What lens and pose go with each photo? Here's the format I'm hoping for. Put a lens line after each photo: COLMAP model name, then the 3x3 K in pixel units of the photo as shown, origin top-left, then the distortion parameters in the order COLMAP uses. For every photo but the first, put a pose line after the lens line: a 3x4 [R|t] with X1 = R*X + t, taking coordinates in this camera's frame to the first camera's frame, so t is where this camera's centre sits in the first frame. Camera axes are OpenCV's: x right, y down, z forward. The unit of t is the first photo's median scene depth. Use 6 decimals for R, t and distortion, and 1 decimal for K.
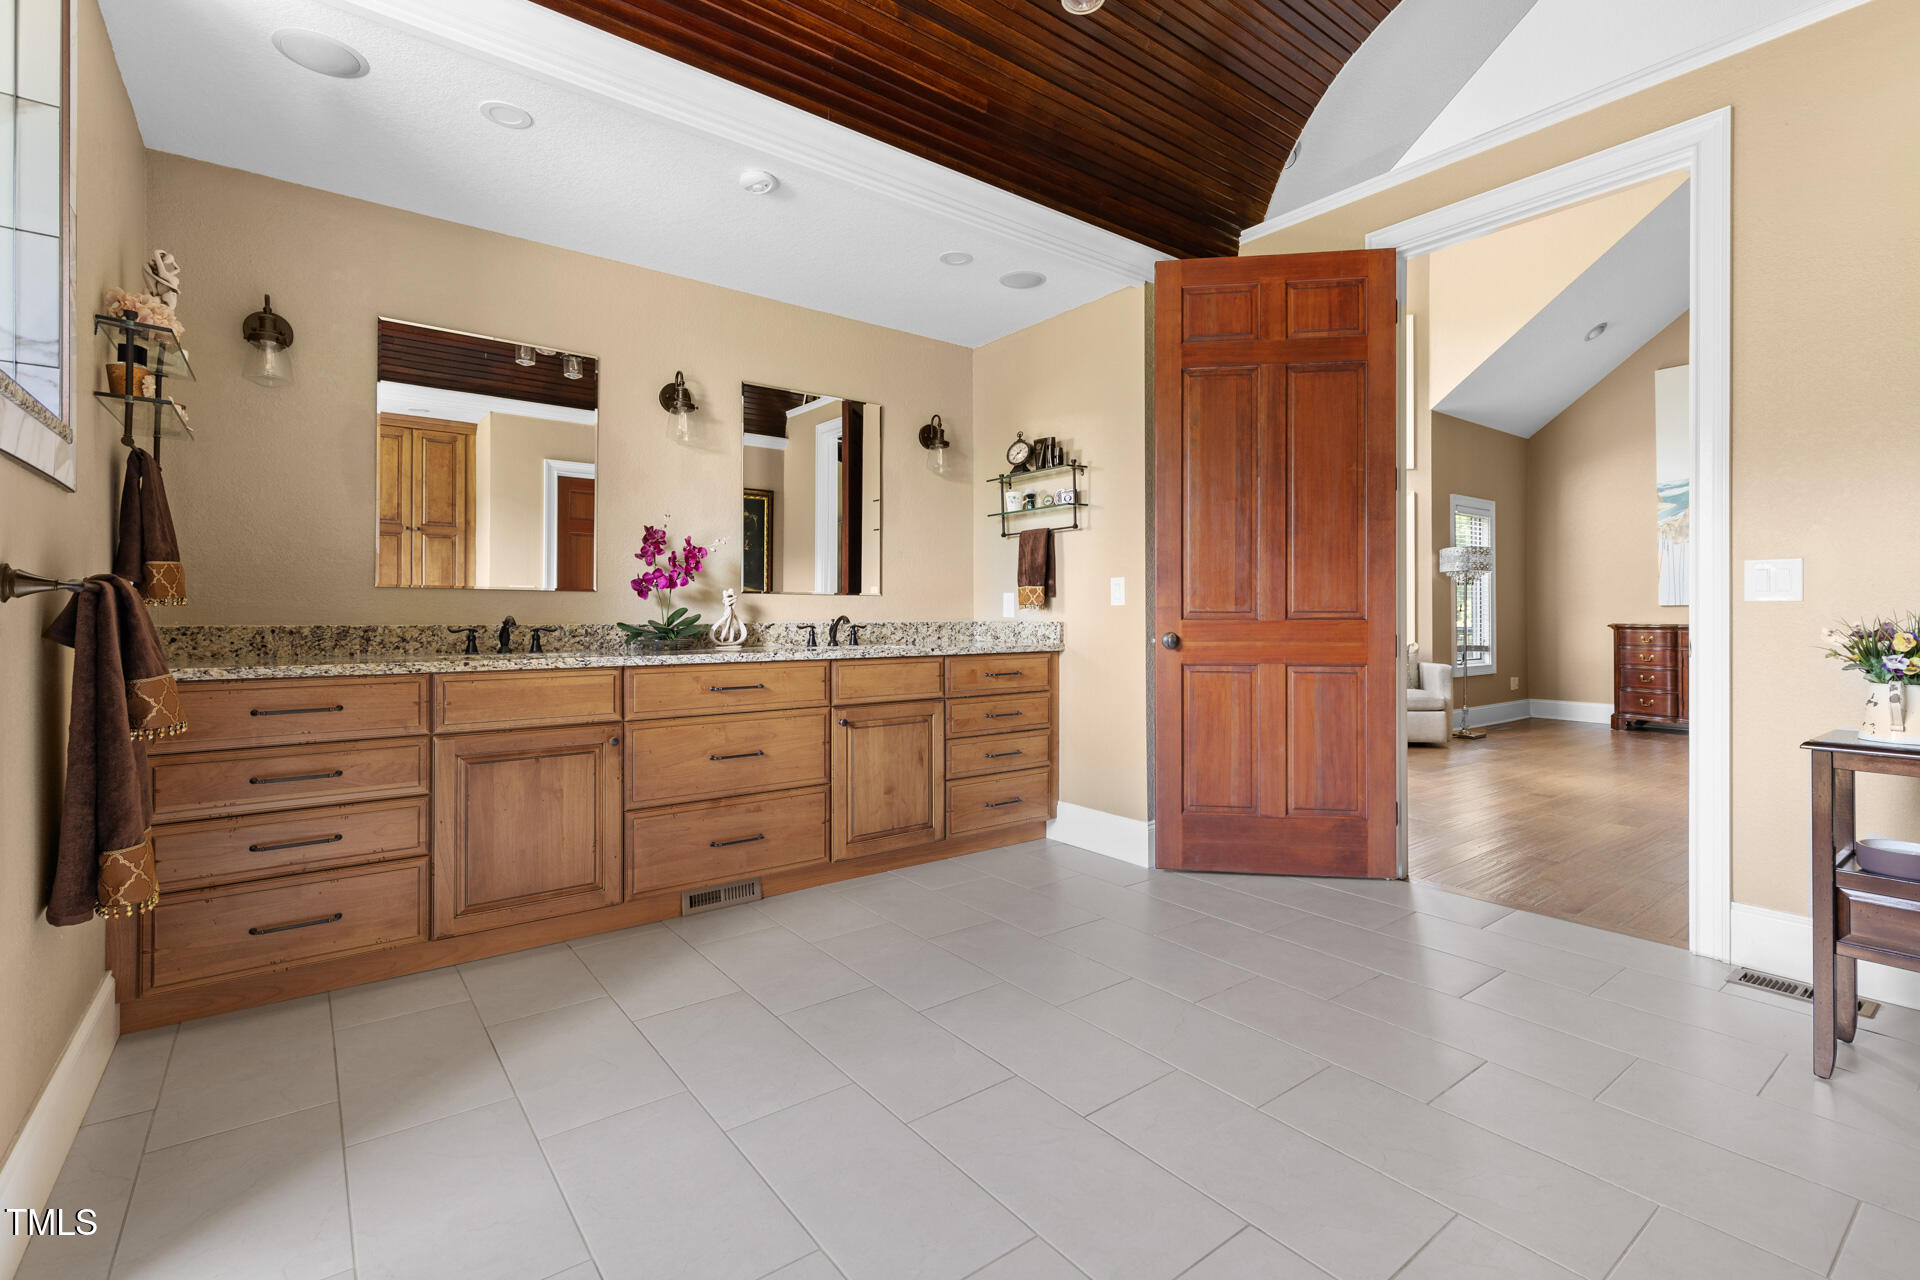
lens RADIAL K [[877.6, 0, 976.0], [0, 877.6, 603.0], [0, 0, 1]] dist [-0.000023, -0.001329]
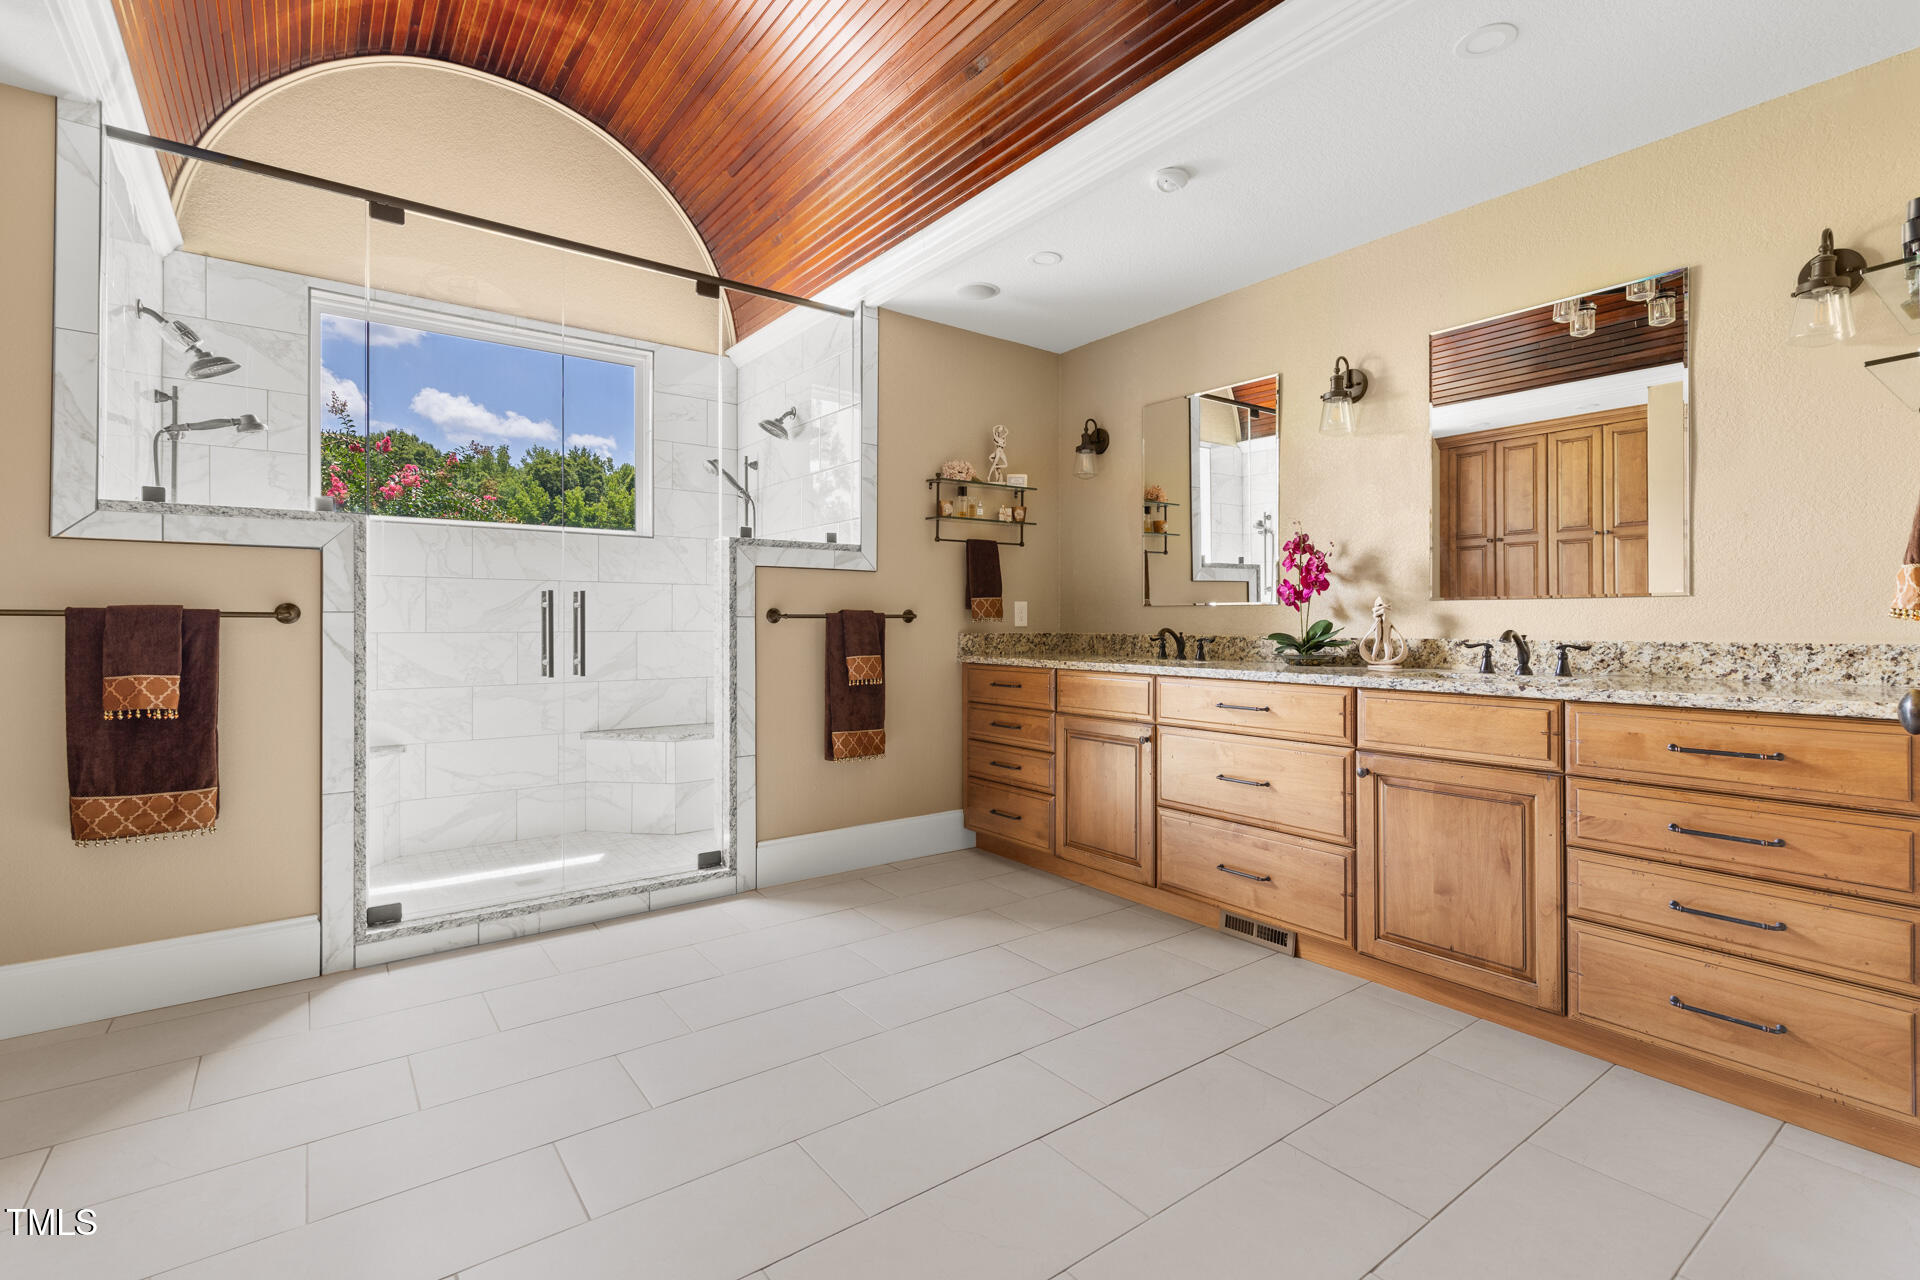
lens RADIAL K [[877.6, 0, 962.3], [0, 877.6, 620.2], [0, 0, 1]] dist [-0.000023, -0.001329]
pose [[-0.034706, -0.002776, -0.999394, 0.567666], [0.014264, 0.999893, -0.003273, 0.003138], [0.999296, -0.014369, -0.034662, 0.632693]]
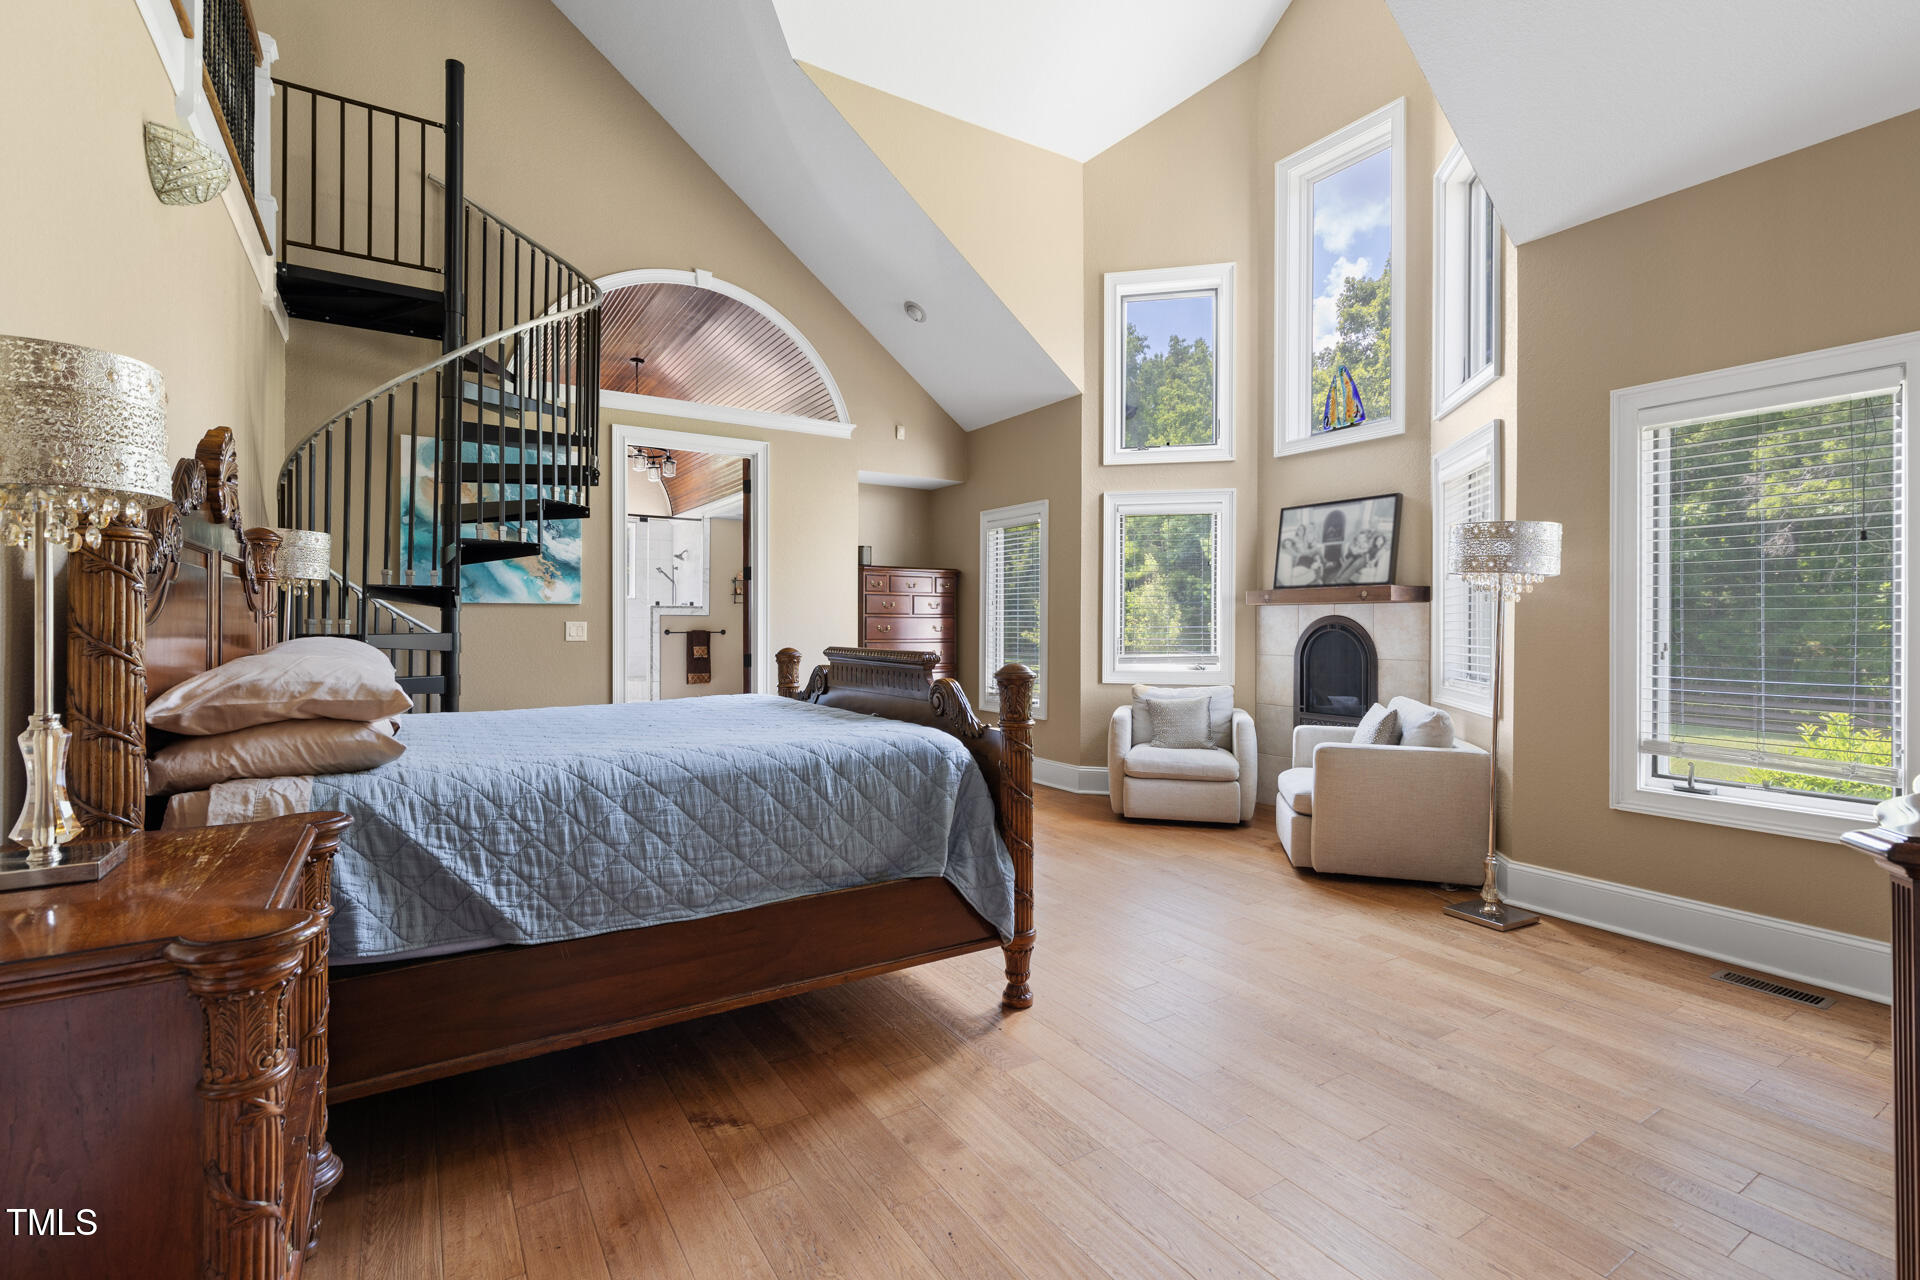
lens RADIAL K [[877.6, 0, 943.7], [0, 877.6, 623.7], [0, 0, 1]] dist [-0.000023, -0.001329]
pose [[-0.113360, 0.000505, -0.993554, 1.678528], [0.010790, 0.999942, -0.000723, -0.014459], [0.993495, -0.010803, -0.113359, 1.250861]]
